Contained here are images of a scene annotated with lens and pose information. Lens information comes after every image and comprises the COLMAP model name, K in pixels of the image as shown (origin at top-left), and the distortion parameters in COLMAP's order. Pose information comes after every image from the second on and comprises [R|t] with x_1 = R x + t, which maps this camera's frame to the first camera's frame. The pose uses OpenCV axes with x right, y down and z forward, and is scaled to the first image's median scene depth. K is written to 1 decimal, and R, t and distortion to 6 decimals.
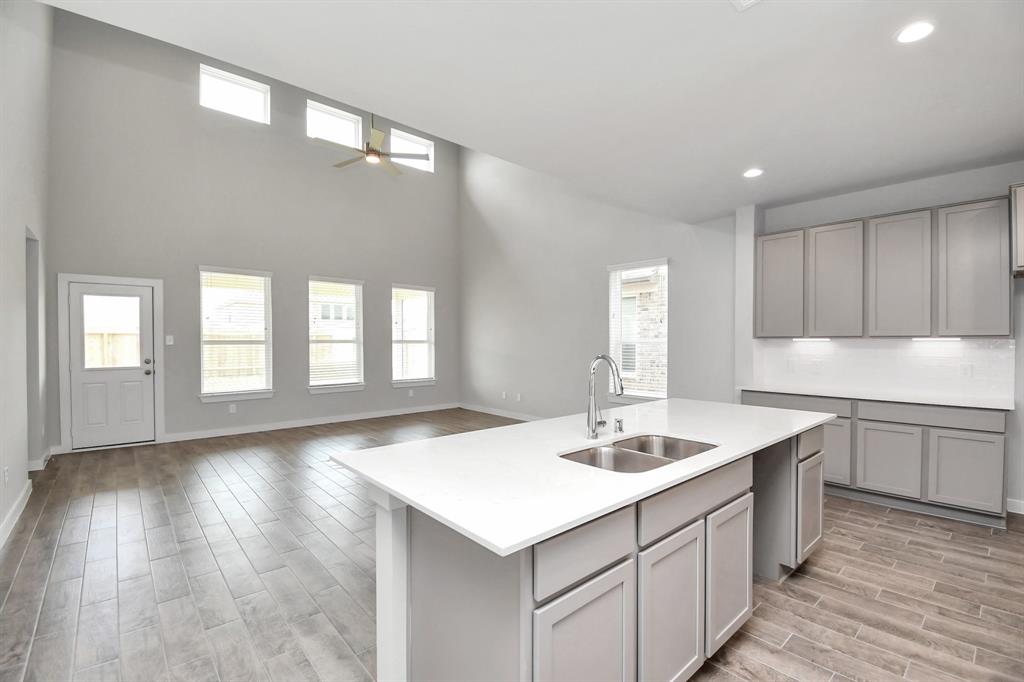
lens RADIAL K [[444.7, 0, 522.7], [0, 444.7, 342.6], [0, 0, 1]] dist [0.013867, -0.020675]
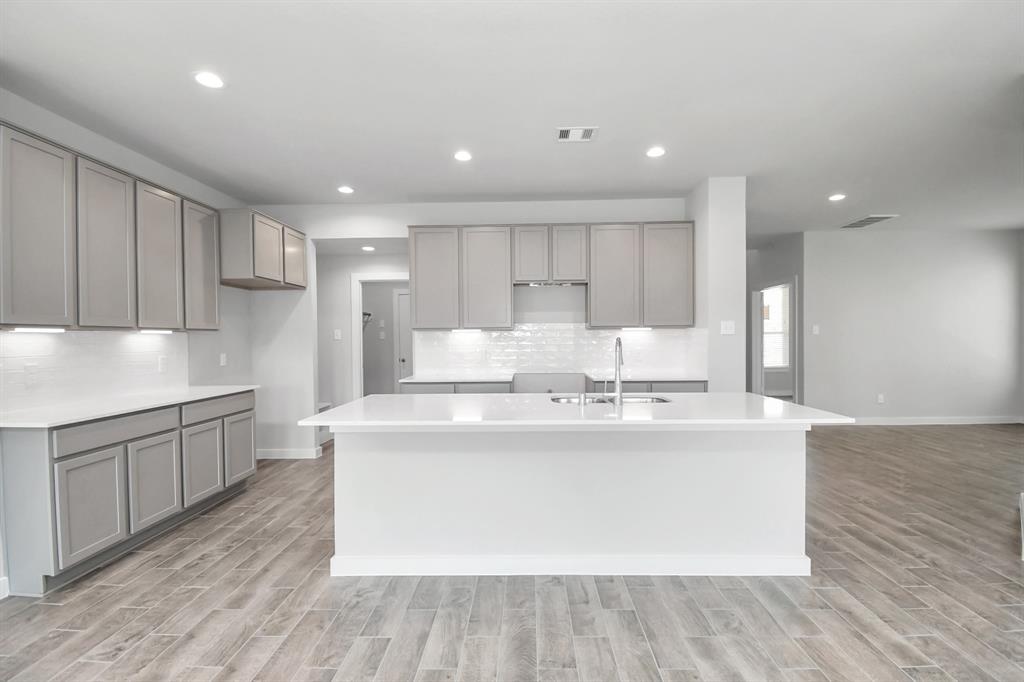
lens RADIAL K [[467.7, 0, 516.1], [0, 467.7, 342.9], [0, 0, 1]] dist [0.021602, -0.024476]
pose [[-0.723691, -0.002603, 0.690119, -0.272969], [0.012428, 0.999782, 0.016804, 0.004958], [-0.690012, 0.020738, -0.723500, 1.058599]]
